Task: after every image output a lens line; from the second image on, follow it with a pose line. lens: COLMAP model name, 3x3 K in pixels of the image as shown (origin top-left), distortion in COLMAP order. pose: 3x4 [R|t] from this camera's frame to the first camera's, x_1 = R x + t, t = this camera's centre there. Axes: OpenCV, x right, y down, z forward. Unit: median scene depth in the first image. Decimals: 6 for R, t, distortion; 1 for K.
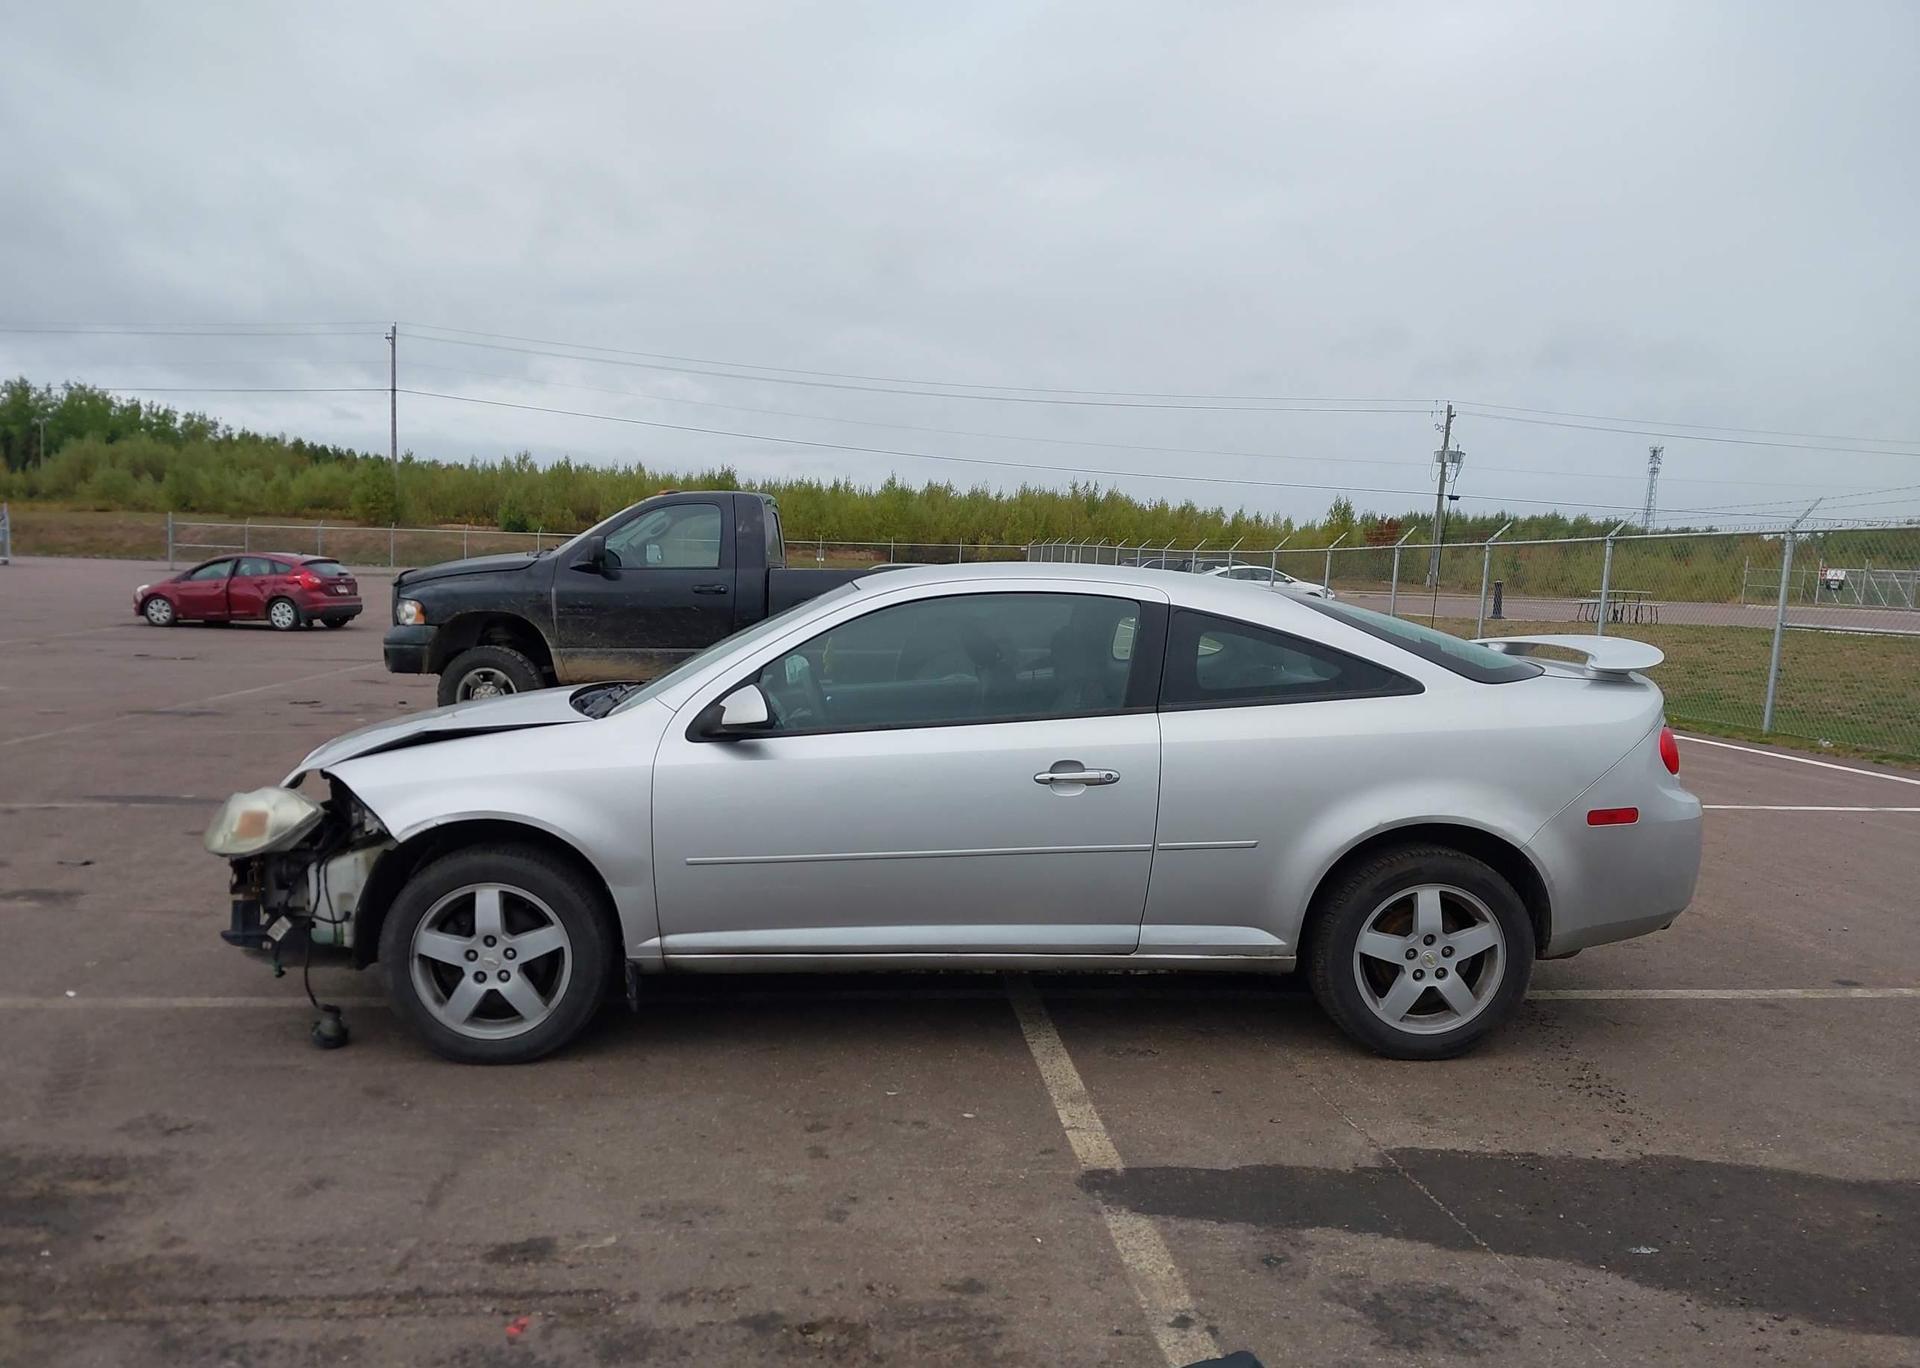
lens RADIAL K [[1495.2, 0, 921.8], [0, 1495.2, 728.7], [0, 0, 1]] dist [0.025110, -0.027154]
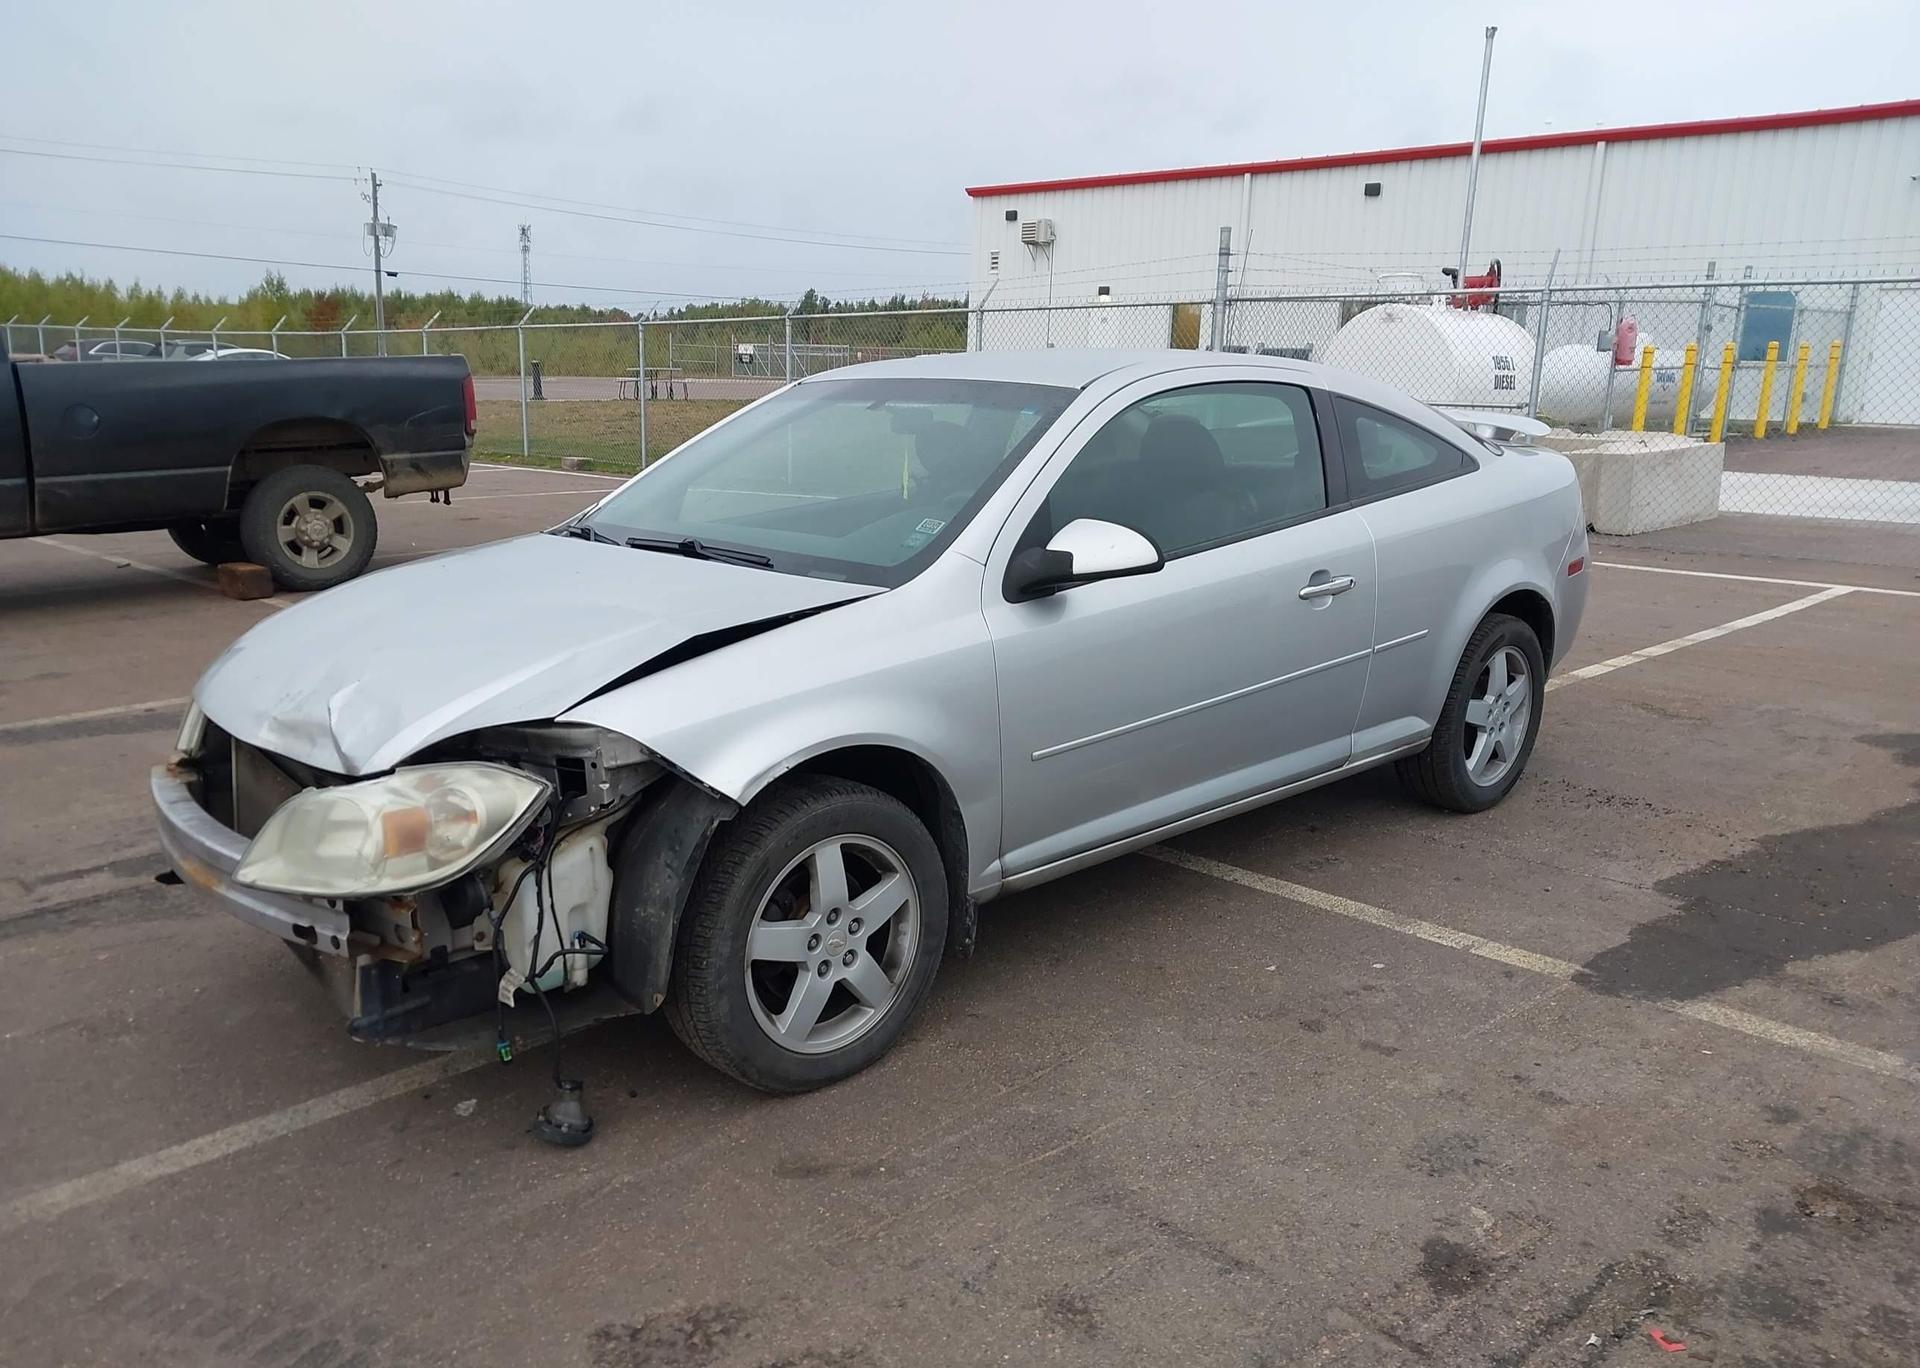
lens RADIAL K [[1495.2, 0, 921.8], [0, 1495.2, 728.7], [0, 0, 1]] dist [0.025110, -0.027154]
pose [[0.767372, -0.174943, 0.616875, -0.673348], [0.086229, 0.981477, 0.171077, -0.061870], [-0.635378, -0.078087, 0.768243, 0.441244]]
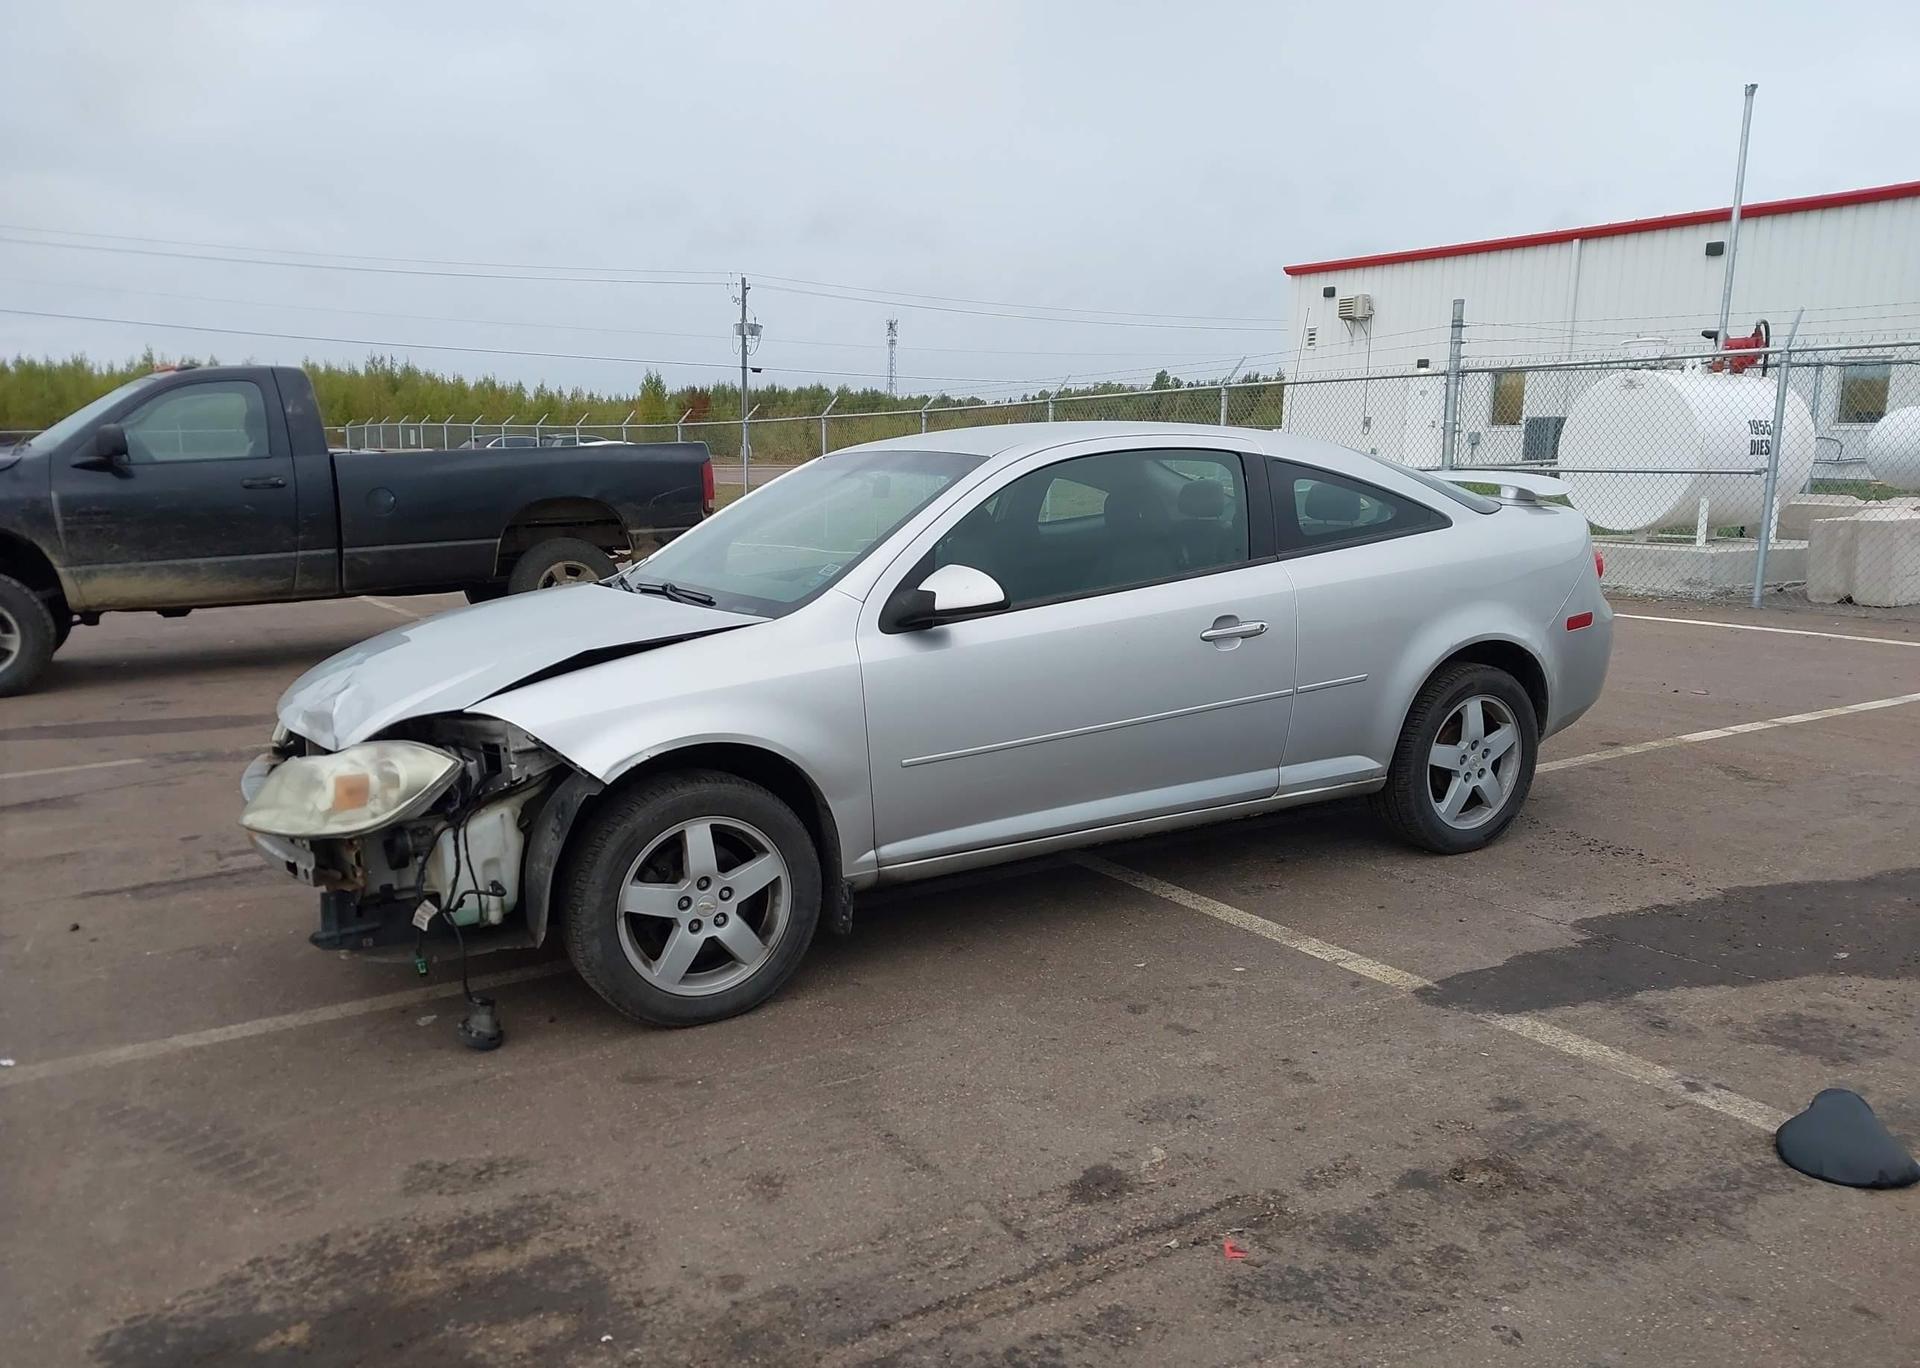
lens RADIAL K [[1495.2, 0, 921.8], [0, 1495.2, 728.7], [0, 0, 1]] dist [0.025110, -0.027154]
pose [[0.892272, -0.122415, 0.434586, -0.538536], [0.087314, 0.991157, 0.099924, -0.022206], [-0.442975, -0.051214, 0.895070, 0.177621]]
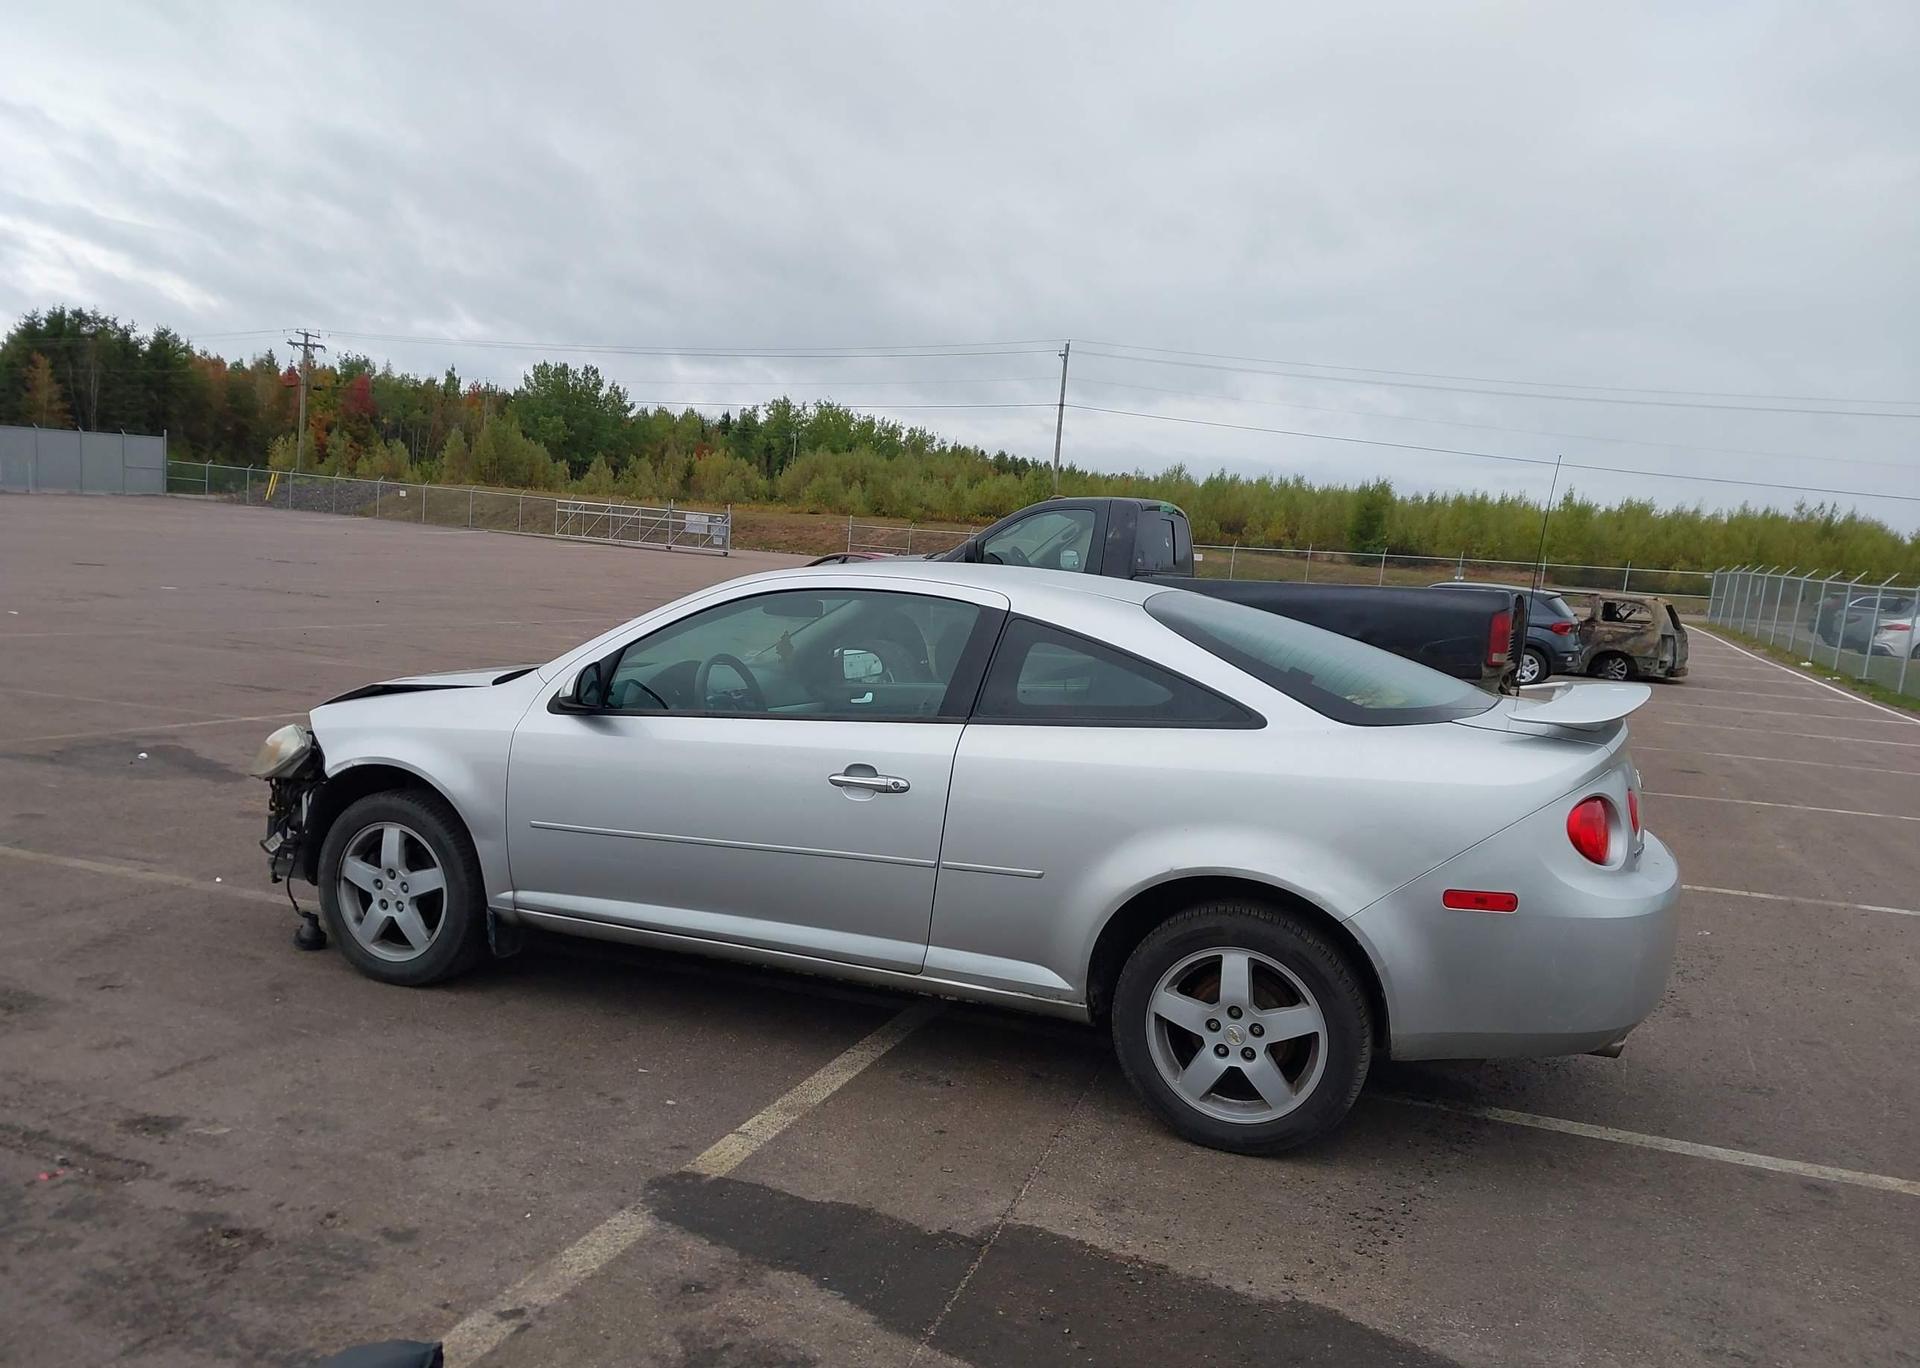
lens RADIAL K [[1495.2, 0, 921.8], [0, 1495.2, 728.7], [0, 0, 1]] dist [0.025110, -0.027154]
pose [[0.901393, 0.086034, -0.424368, 0.542421], [-0.089987, 0.995885, 0.010761, -0.015567], [0.423548, 0.028488, 0.905426, 0.141346]]
